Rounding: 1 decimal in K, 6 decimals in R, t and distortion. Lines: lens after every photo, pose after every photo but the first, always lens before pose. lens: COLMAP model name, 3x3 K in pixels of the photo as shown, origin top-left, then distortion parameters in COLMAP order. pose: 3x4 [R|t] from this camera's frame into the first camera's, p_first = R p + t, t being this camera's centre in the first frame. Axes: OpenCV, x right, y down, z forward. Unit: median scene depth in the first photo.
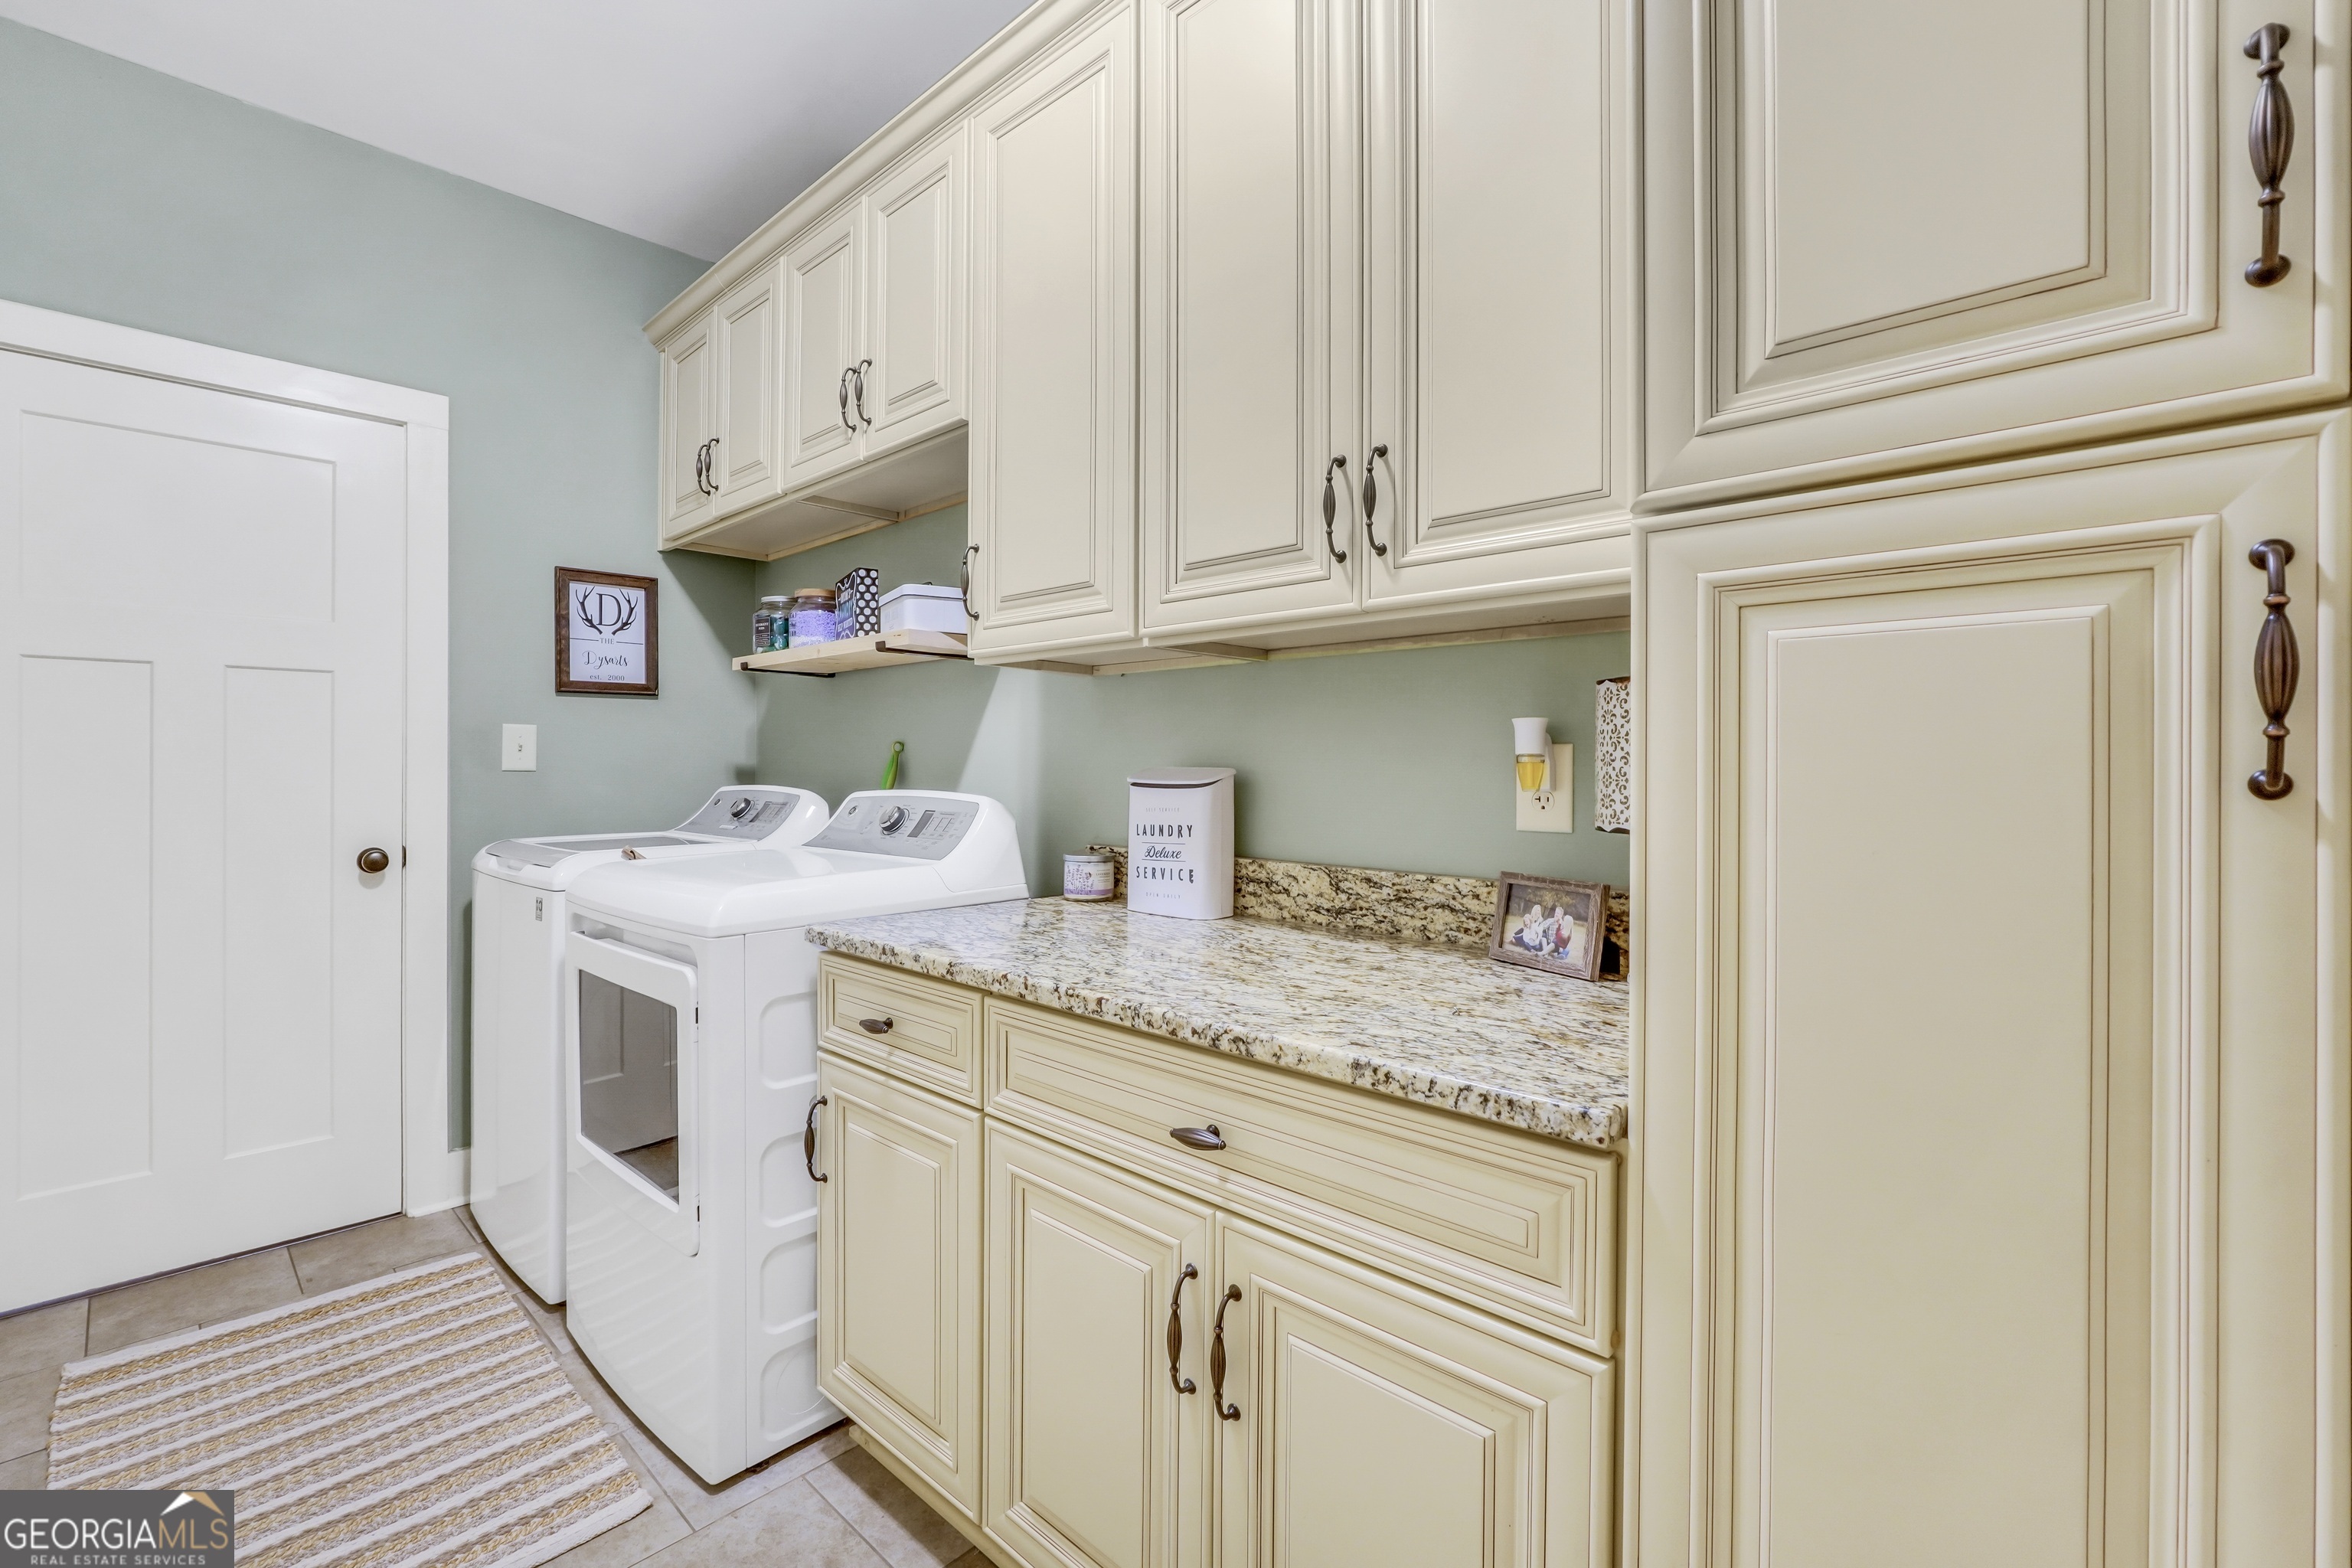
lens RADIAL K [[1050.8, 0, 1166.7], [0, 1050.8, 762.9], [0, 0, 1]] dist [-0.024302, 0.008397]
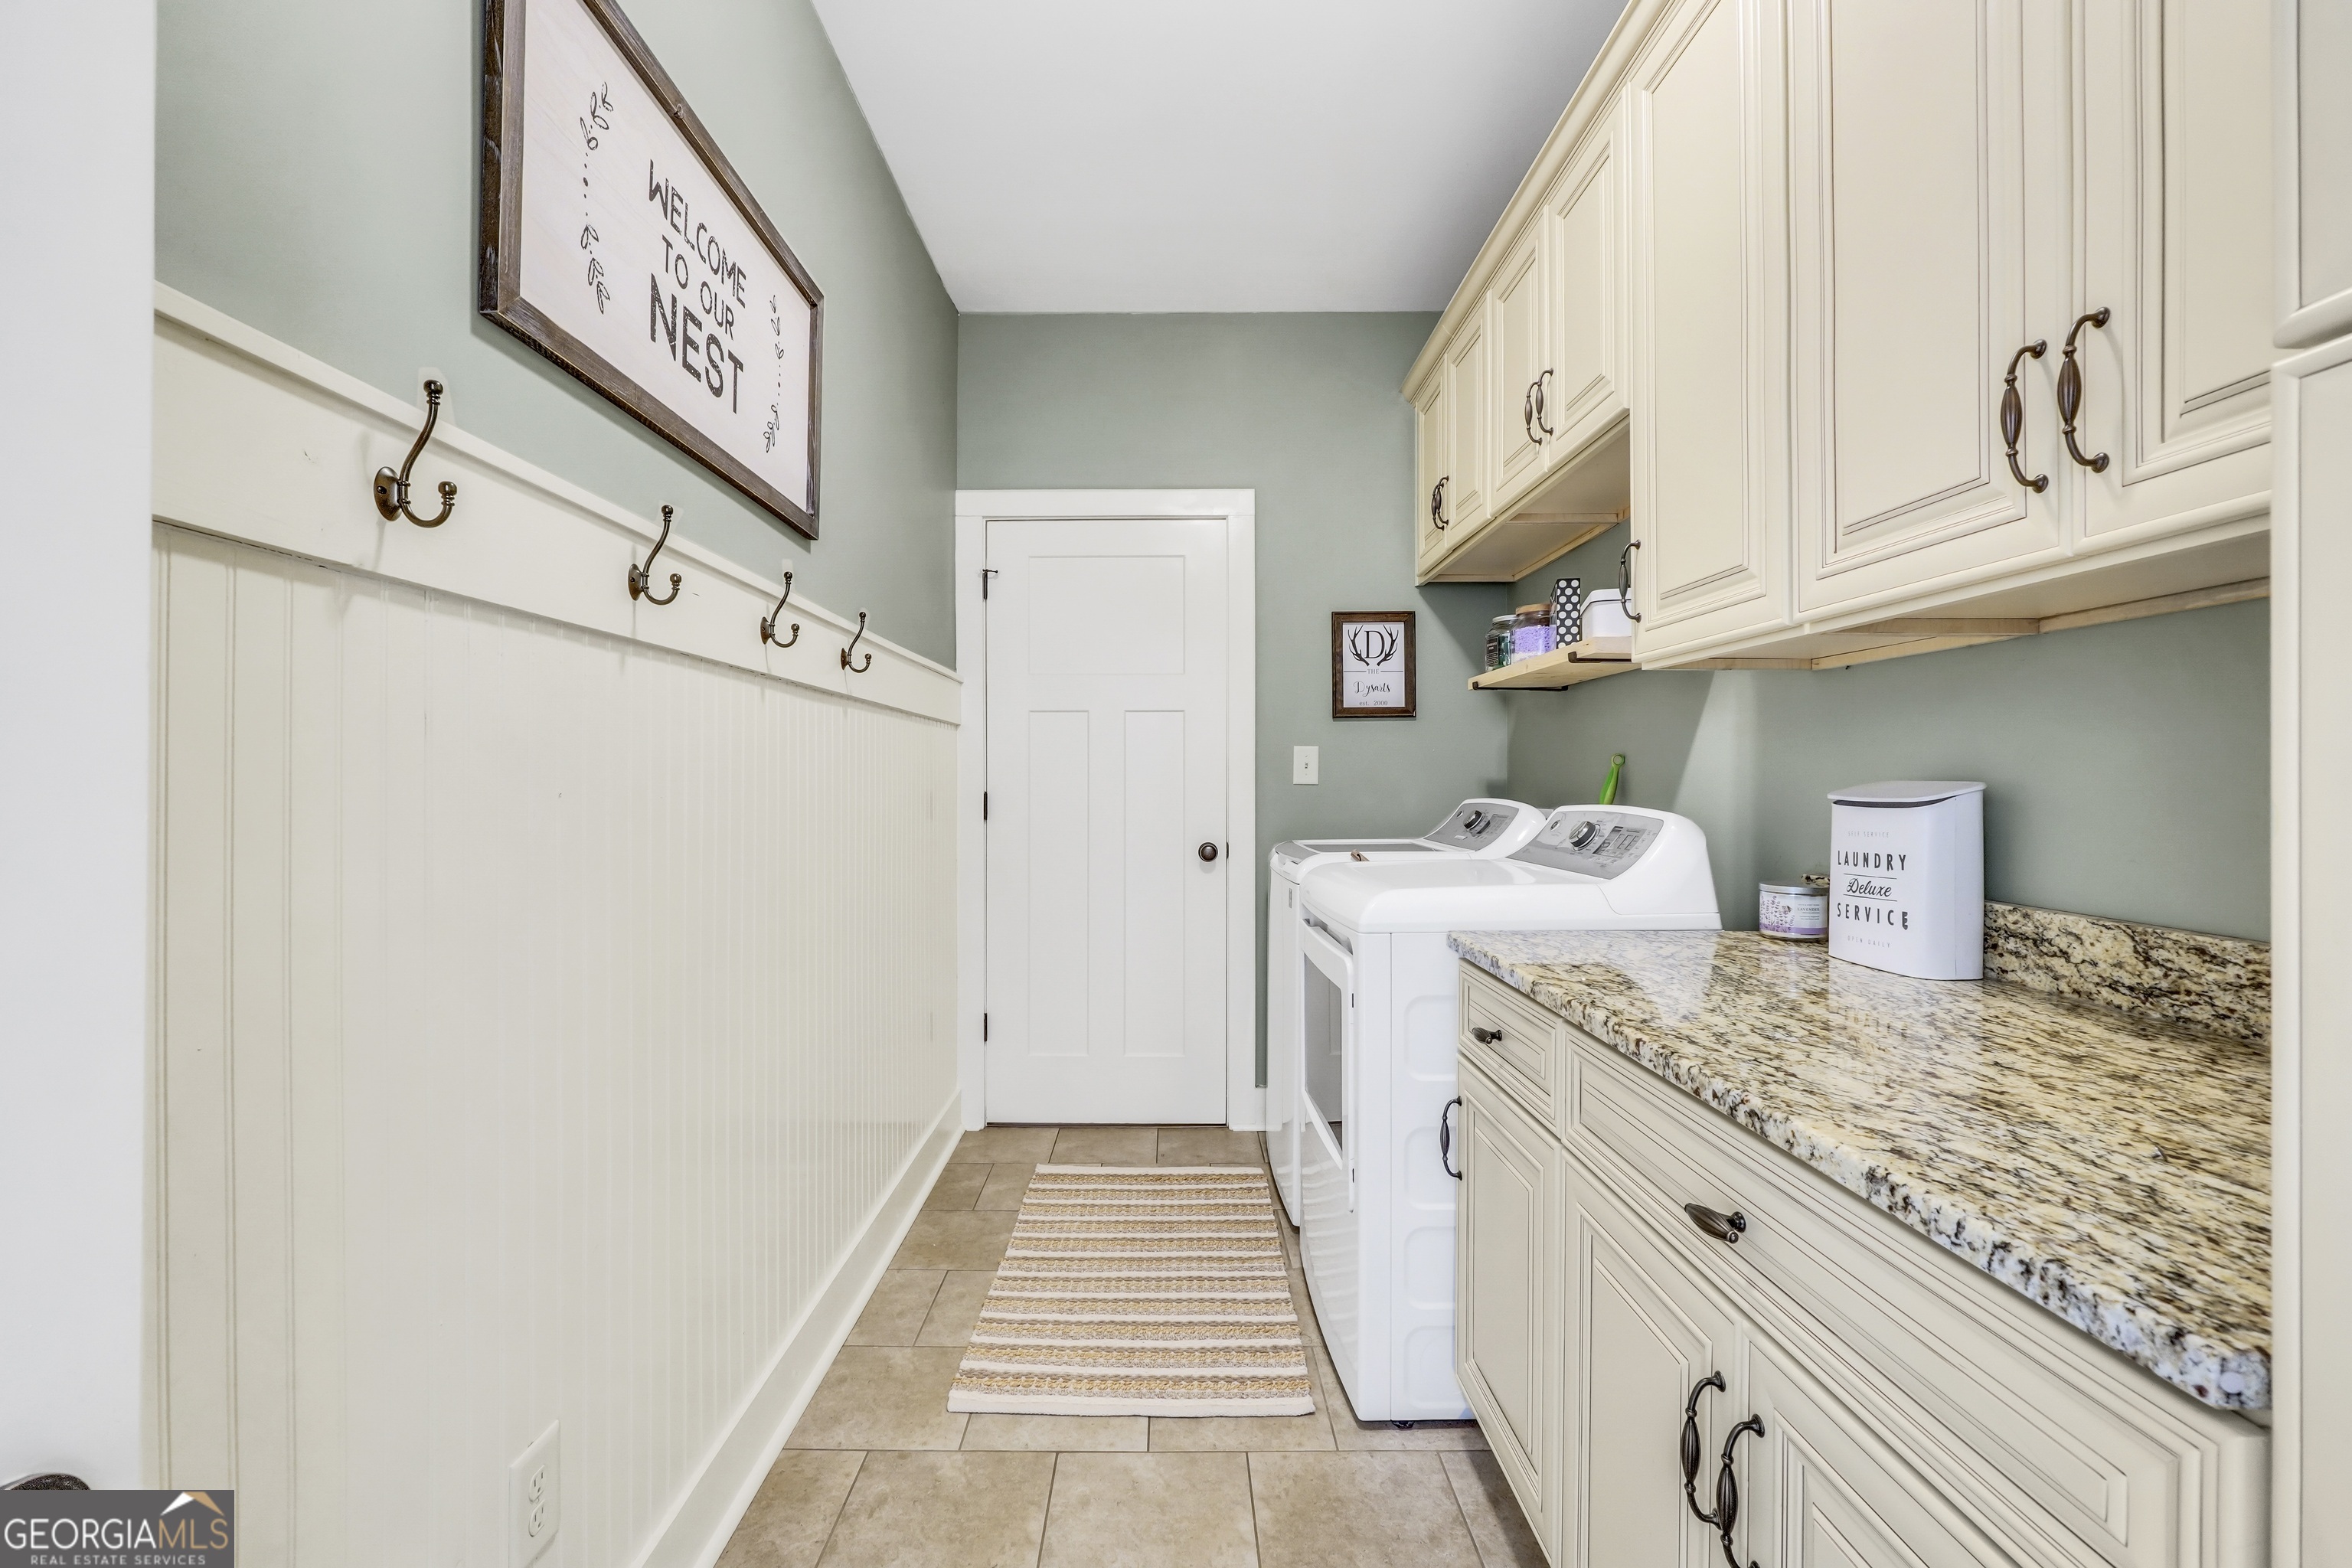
lens RADIAL K [[1029.2, 0, 1114.5], [0, 1029.2, 771.5], [0, 0, 1]] dist [-0.021750, 0.007229]
pose [[0.666989, -0.007471, -0.745030, 0.196638], [0.003379, 0.999970, -0.007003, 0.000576], [0.745060, 0.002153, 0.666994, 0.058717]]
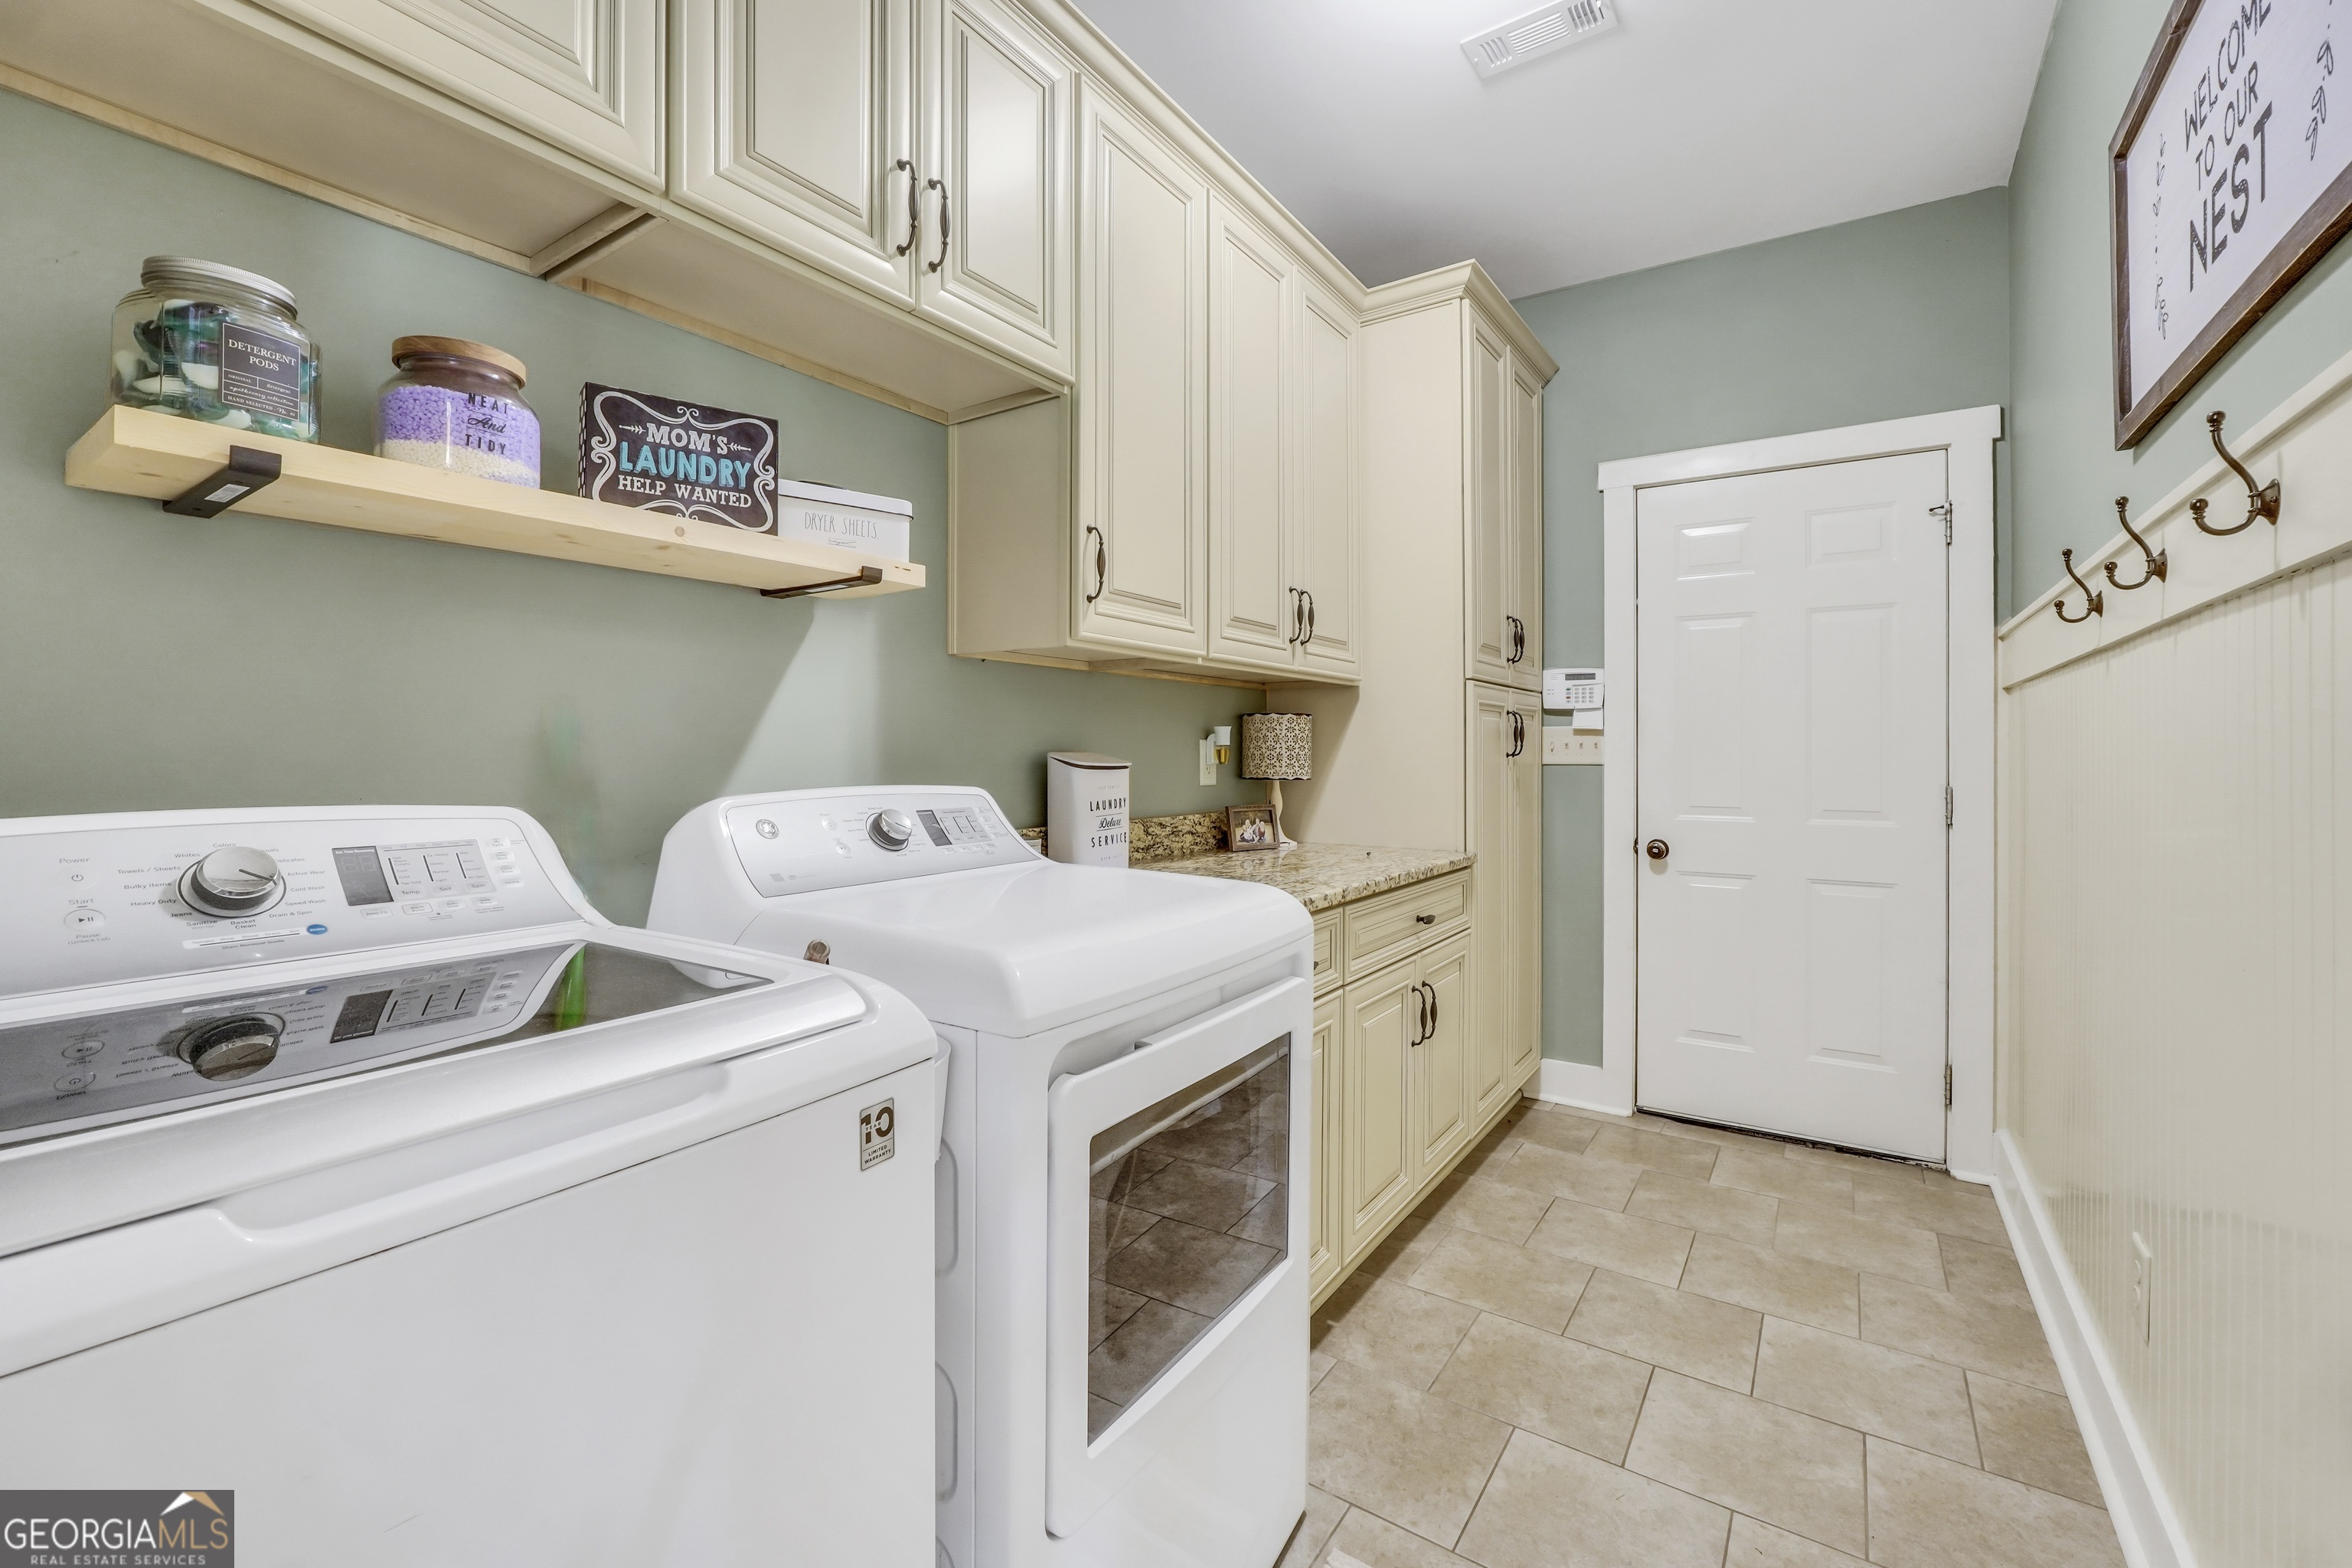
lens RADIAL K [[1029.2, 0, 1114.5], [0, 1029.2, 771.5], [0, 0, 1]] dist [-0.021750, 0.007229]
pose [[-0.156477, -0.021003, 0.987458, -1.217483], [-0.003668, 0.999779, 0.020684, 0.001329], [-0.987675, -0.000386, -0.156520, 1.213235]]
